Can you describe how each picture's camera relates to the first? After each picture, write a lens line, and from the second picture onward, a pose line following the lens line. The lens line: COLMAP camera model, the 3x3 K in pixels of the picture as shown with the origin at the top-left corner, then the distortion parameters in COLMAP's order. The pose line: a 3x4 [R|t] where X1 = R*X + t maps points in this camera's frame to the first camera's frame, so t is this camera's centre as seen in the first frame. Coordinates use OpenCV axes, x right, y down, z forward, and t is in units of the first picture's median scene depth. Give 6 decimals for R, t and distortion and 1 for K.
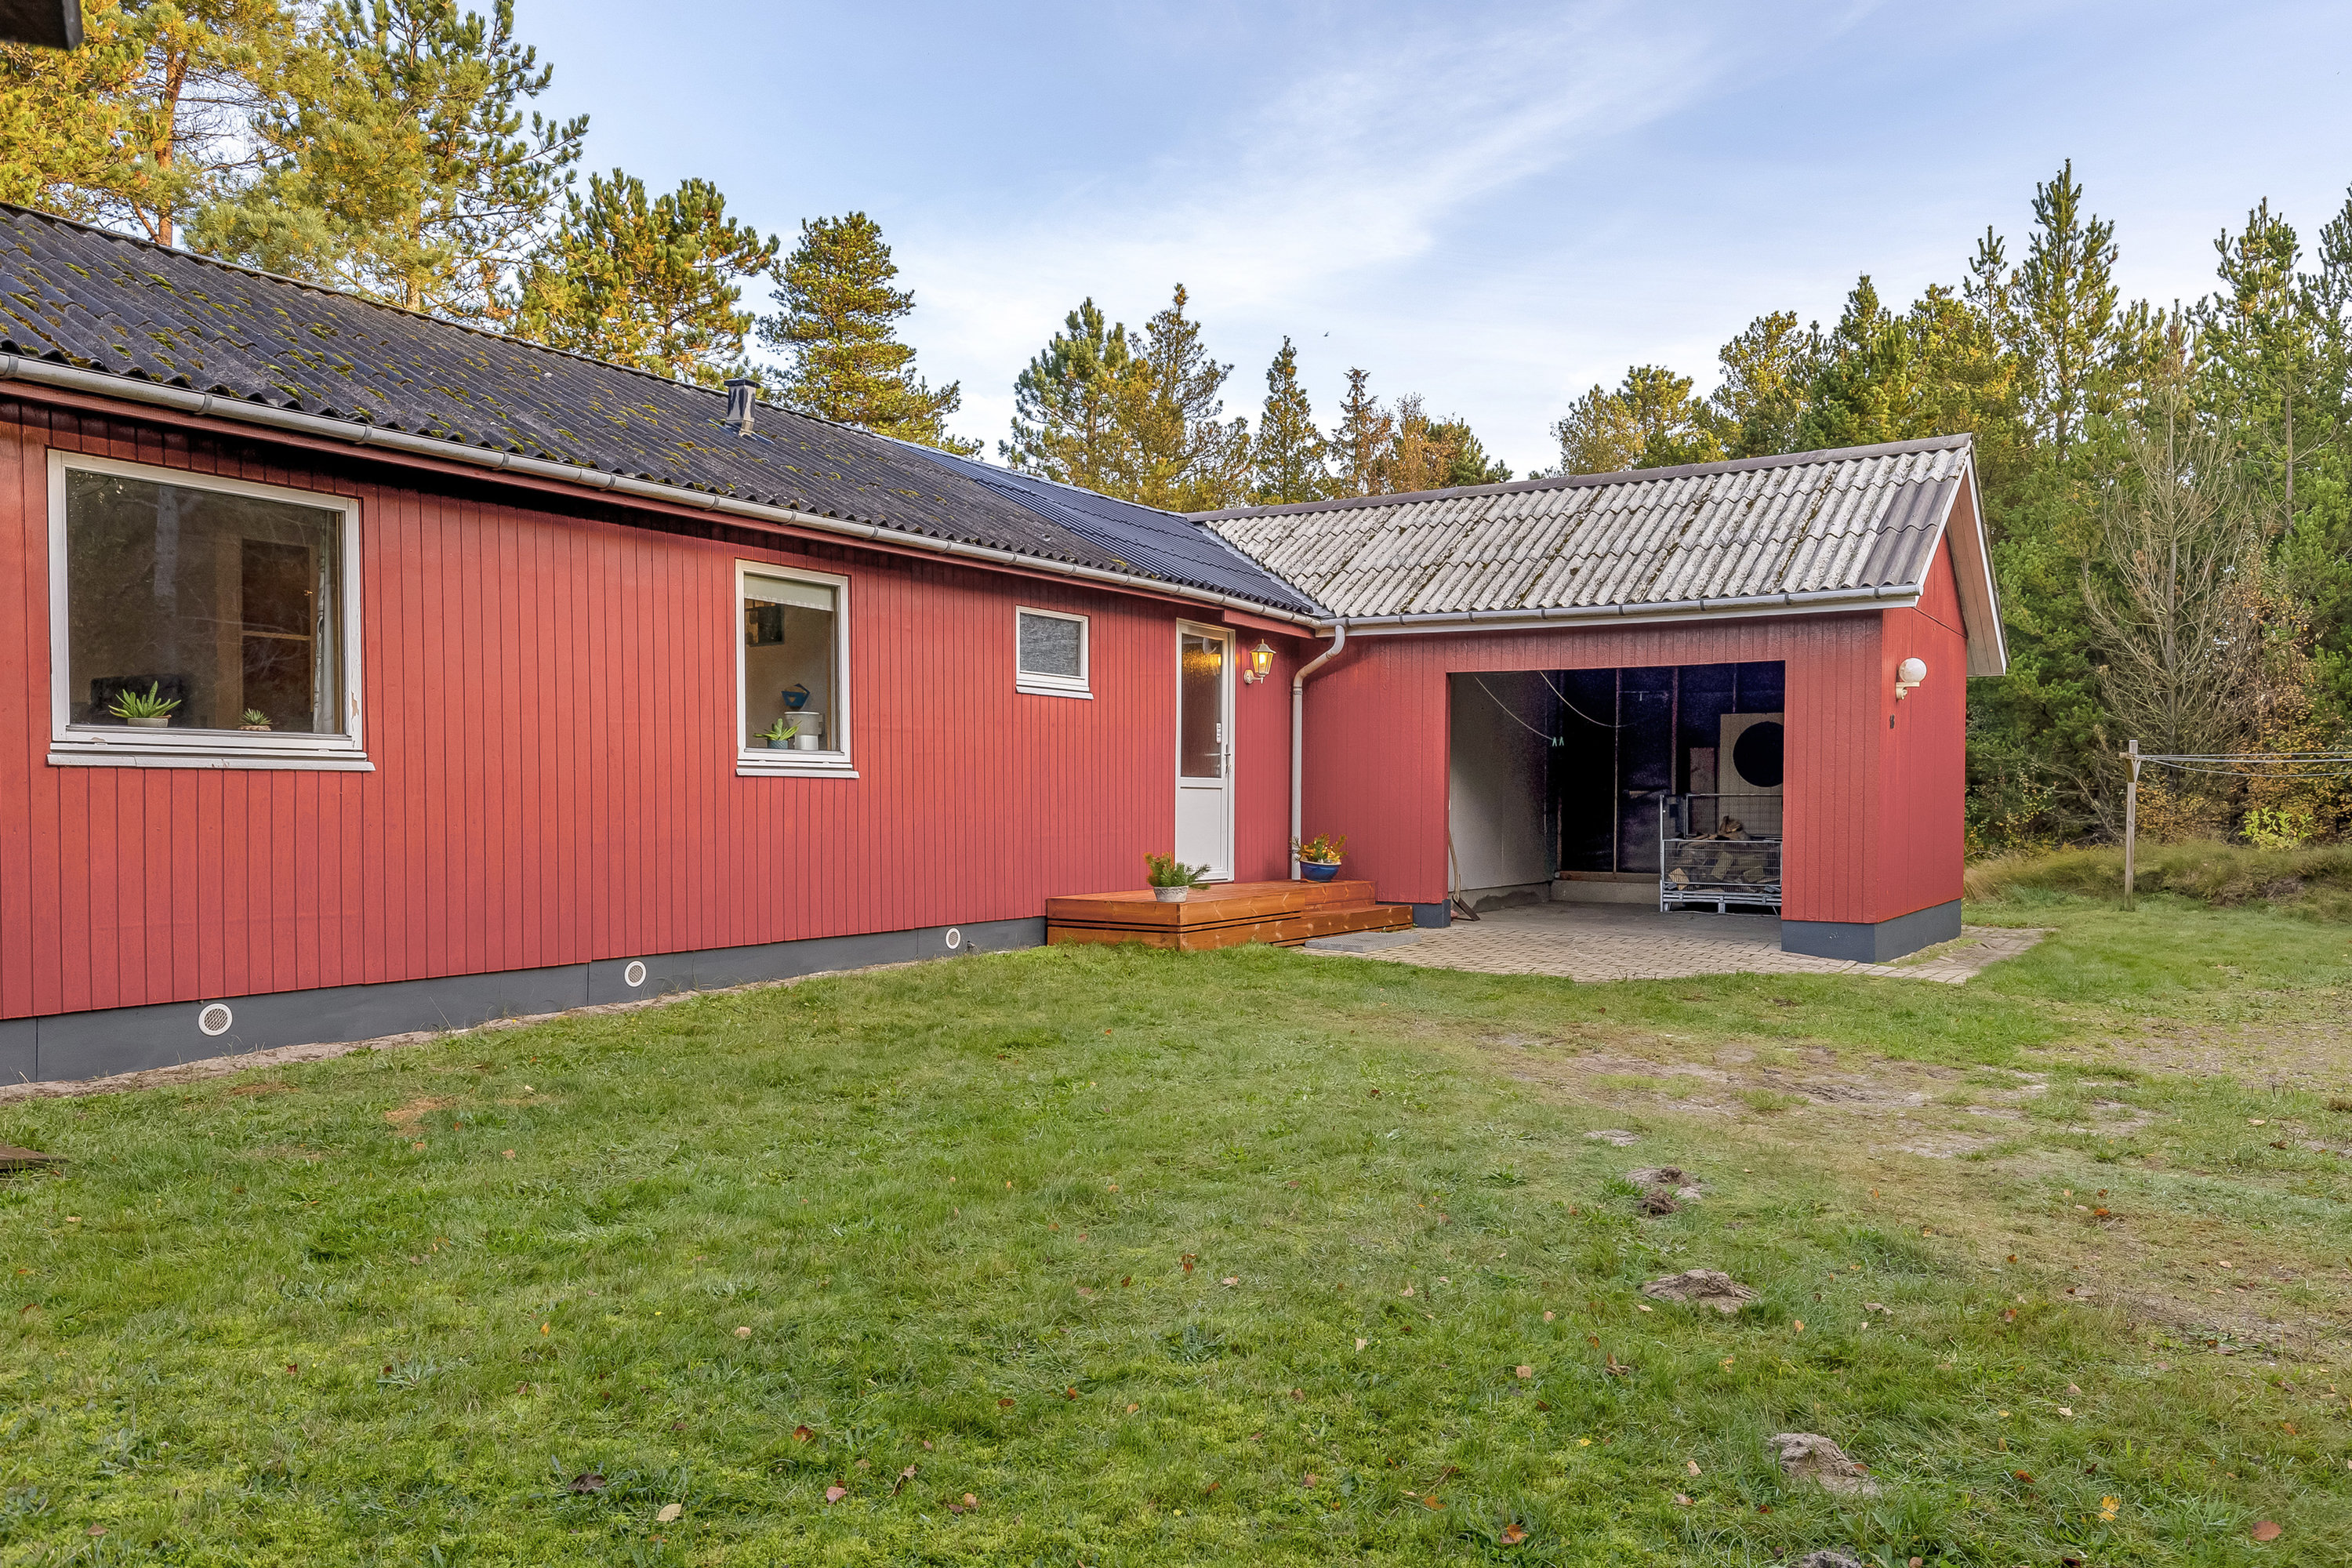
lens RADIAL K [[1705.6, 0, 1176.0], [0, 1705.6, 784.0], [0, 0, 1]] dist [0.030755, -0.001346]
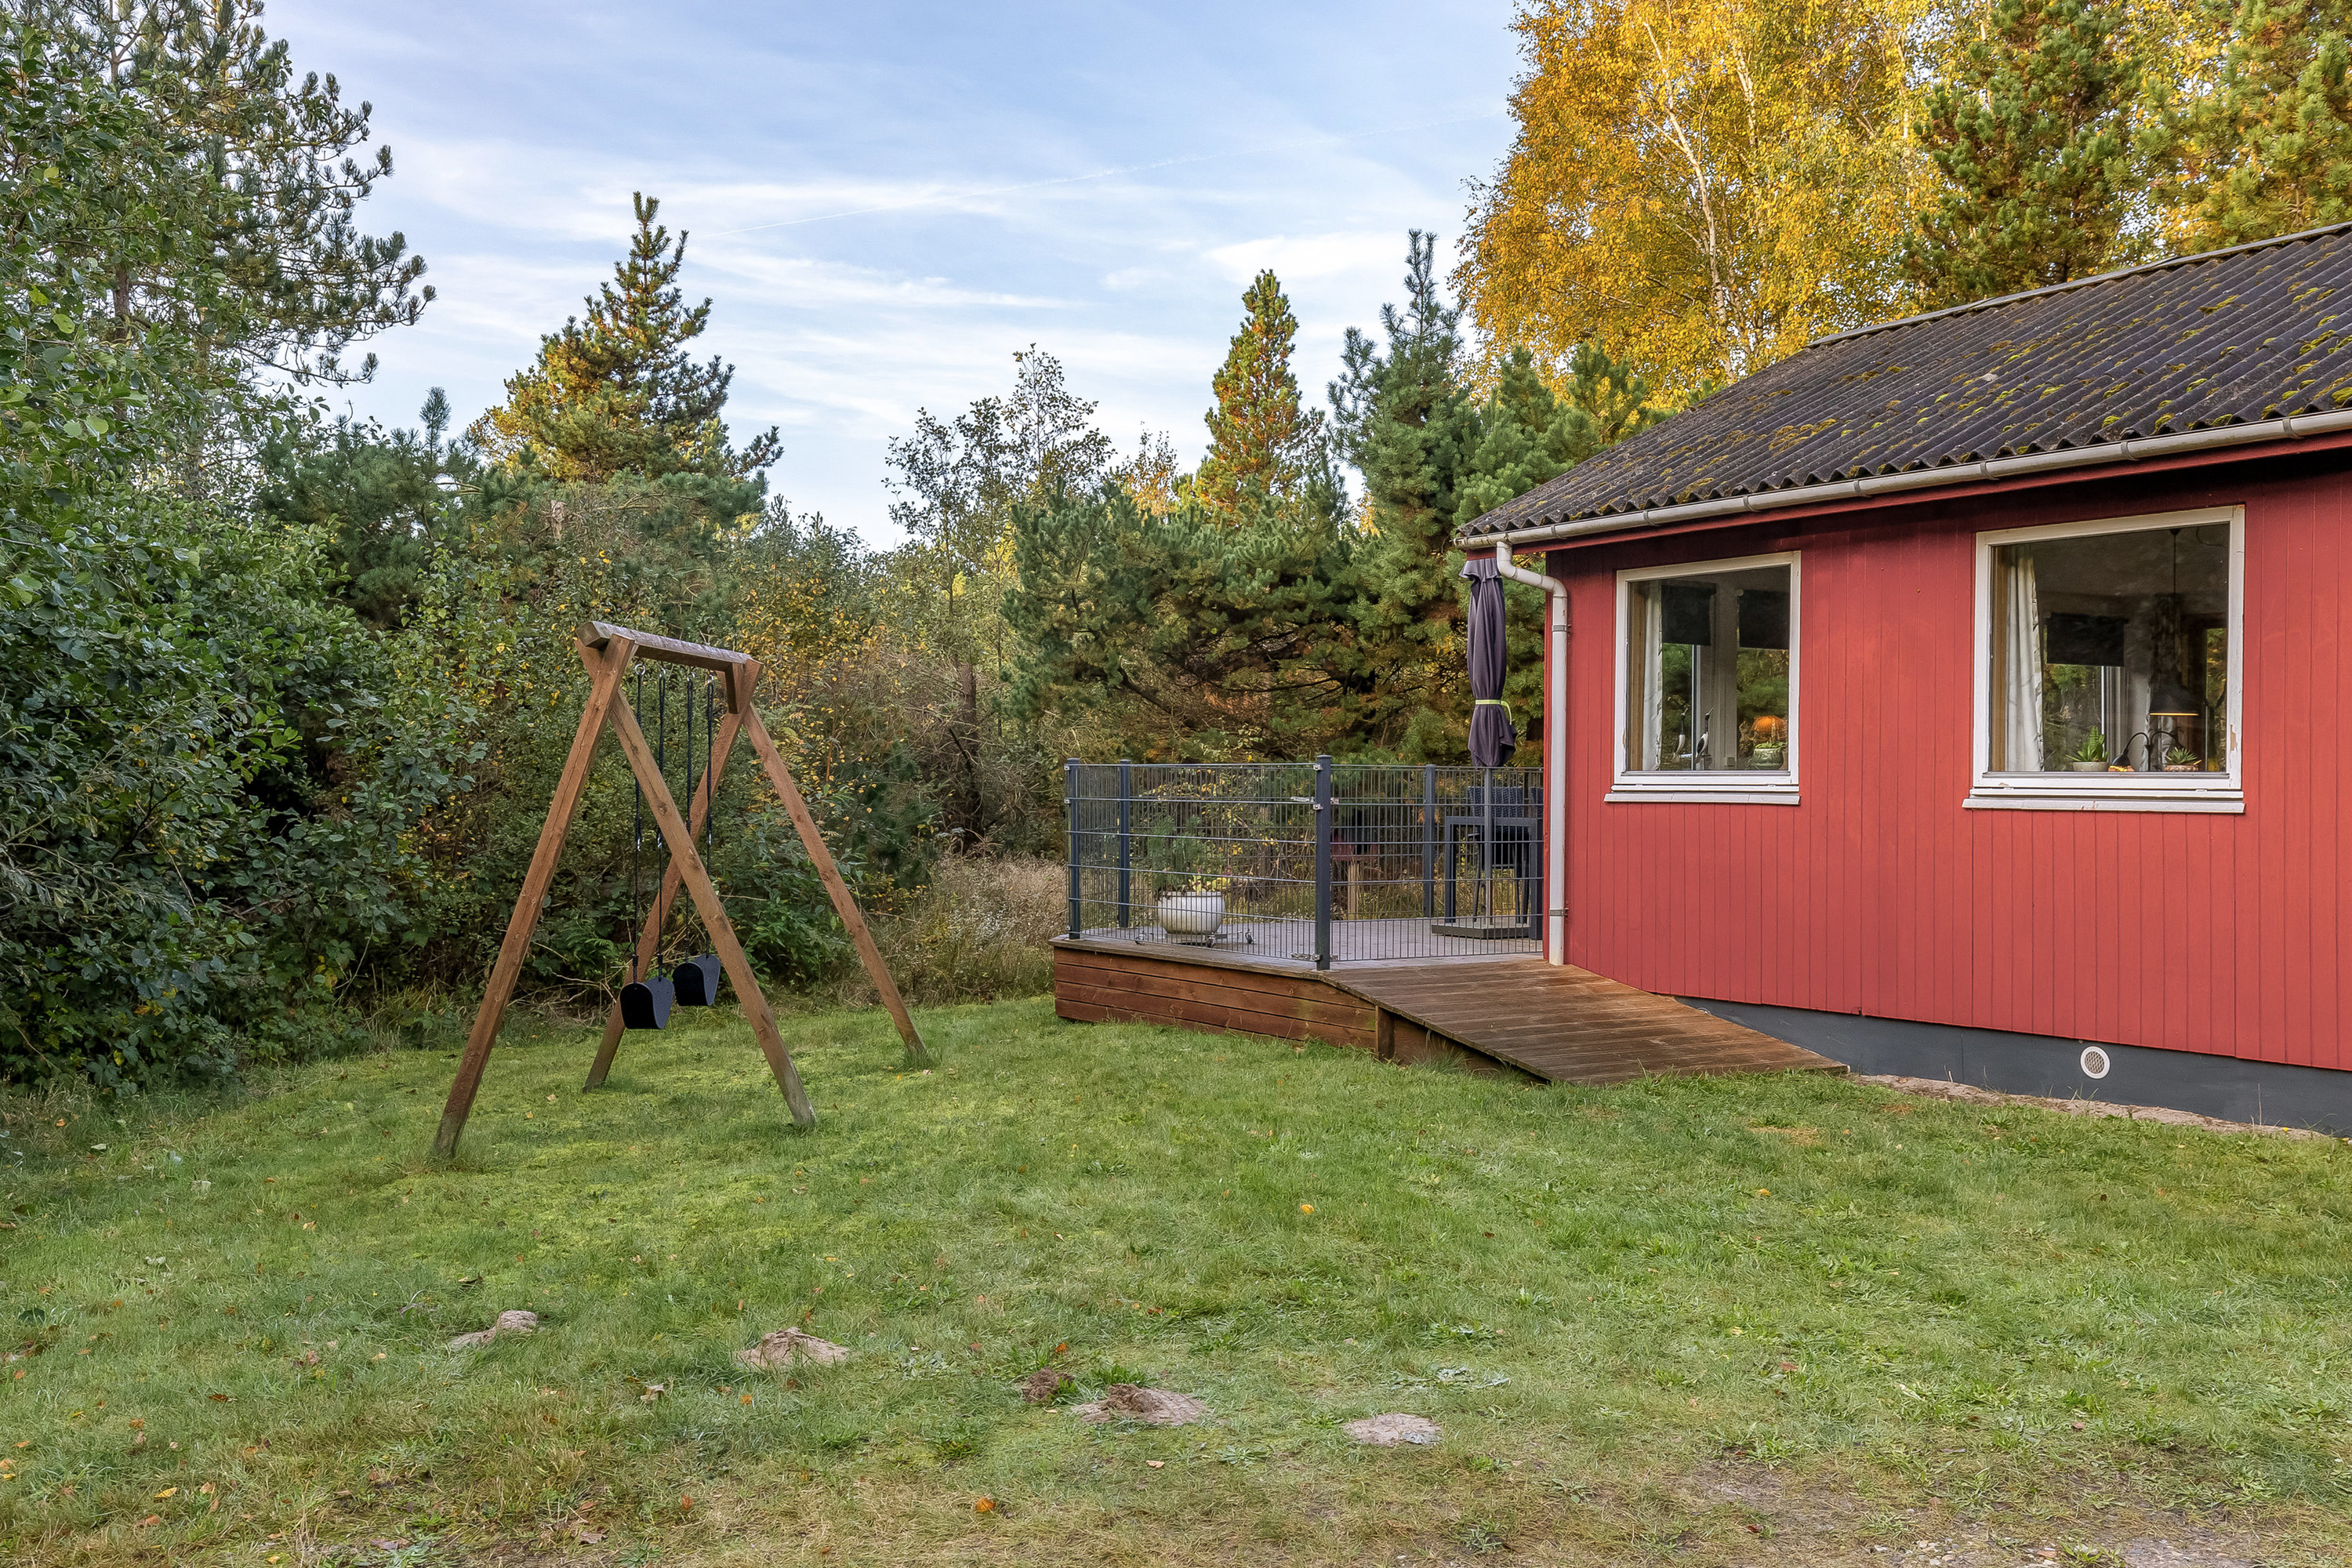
lens RADIAL K [[1976.8, 0, 1176.0], [0, 1976.8, 784.0], [0, 0, 1]] dist [-0.155571, 0.001905]
pose [[-0.419991, -0.029673, -0.907043, 0.707904], [-0.022772, 0.999495, -0.022153, 0.012760], [0.907243, 0.011351, -0.420455, 1.037633]]
